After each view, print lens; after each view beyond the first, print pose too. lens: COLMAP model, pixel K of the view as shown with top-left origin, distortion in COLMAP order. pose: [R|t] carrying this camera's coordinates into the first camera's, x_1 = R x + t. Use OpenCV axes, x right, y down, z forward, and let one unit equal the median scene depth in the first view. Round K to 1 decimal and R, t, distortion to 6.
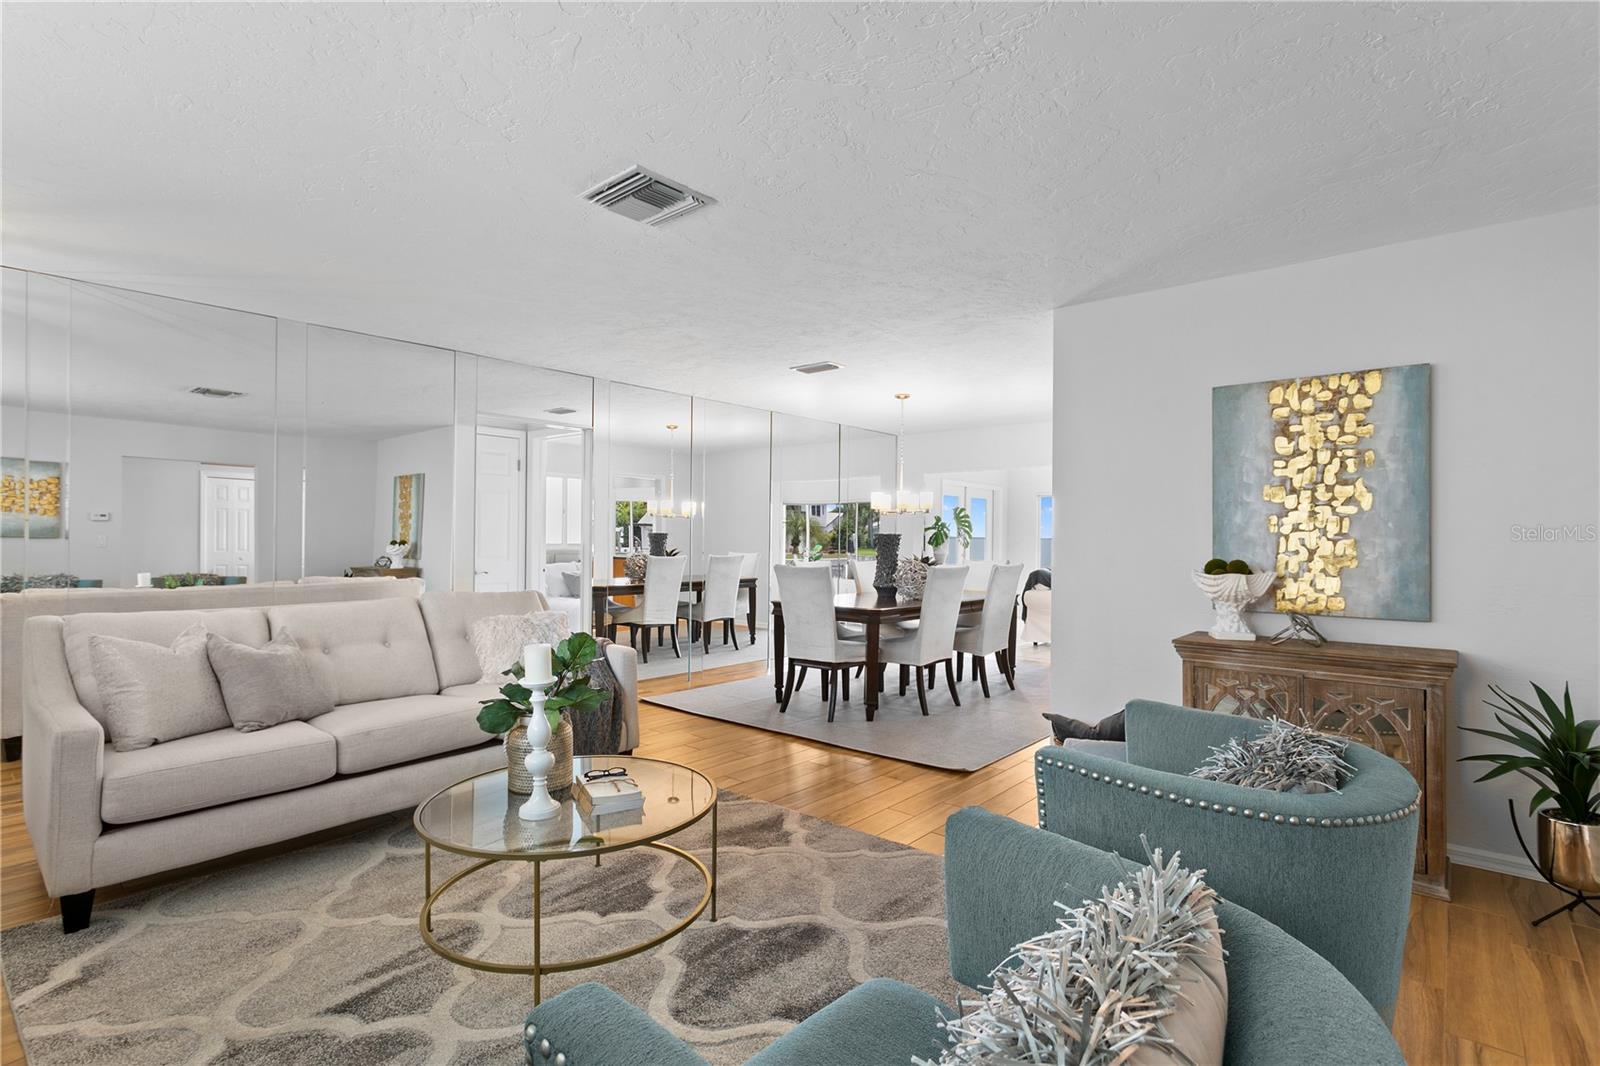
lens RADIAL K [[754.3, 0, 790.0], [0, 754.3, 529.3], [0, 0, 1]] dist [0.002839, 0.001216]
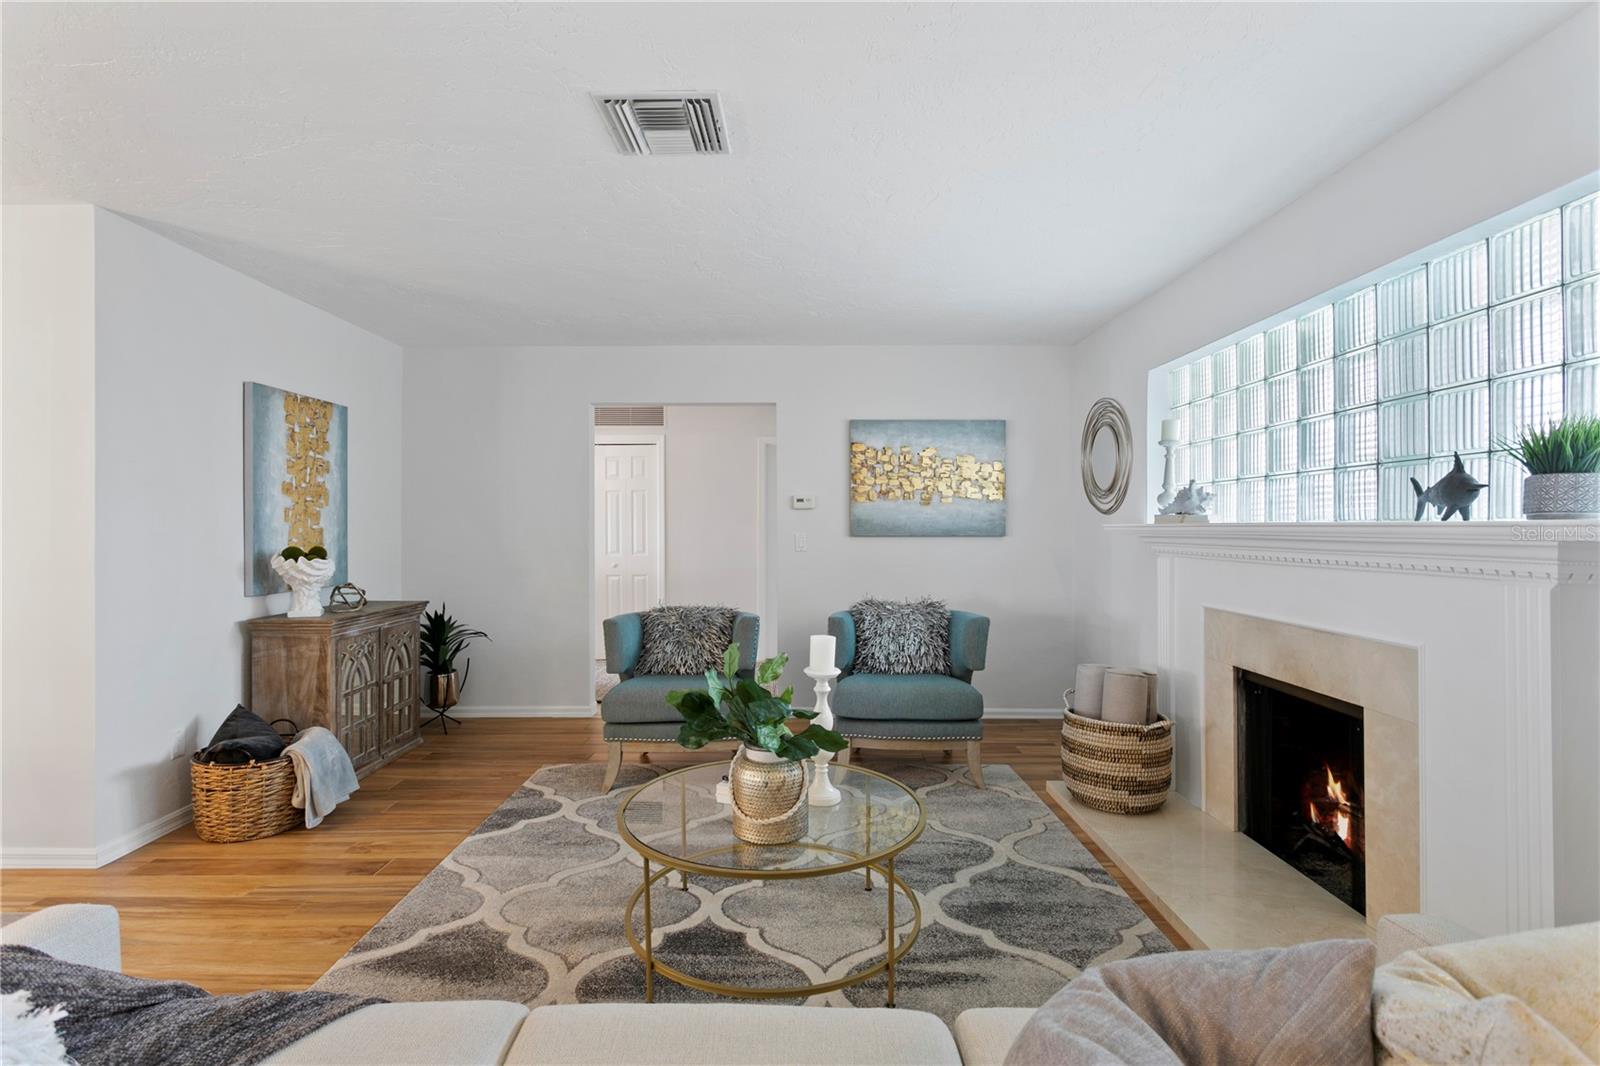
lens RADIAL K [[754.3, 0, 790.0], [0, 754.3, 529.3], [0, 0, 1]] dist [0.002839, 0.001216]
pose [[-0.641251, -0.007298, 0.767297, -0.851558], [-0.010475, 0.999945, 0.000757, 0.006338], [-0.767260, -0.007552, -0.641292, 1.325560]]
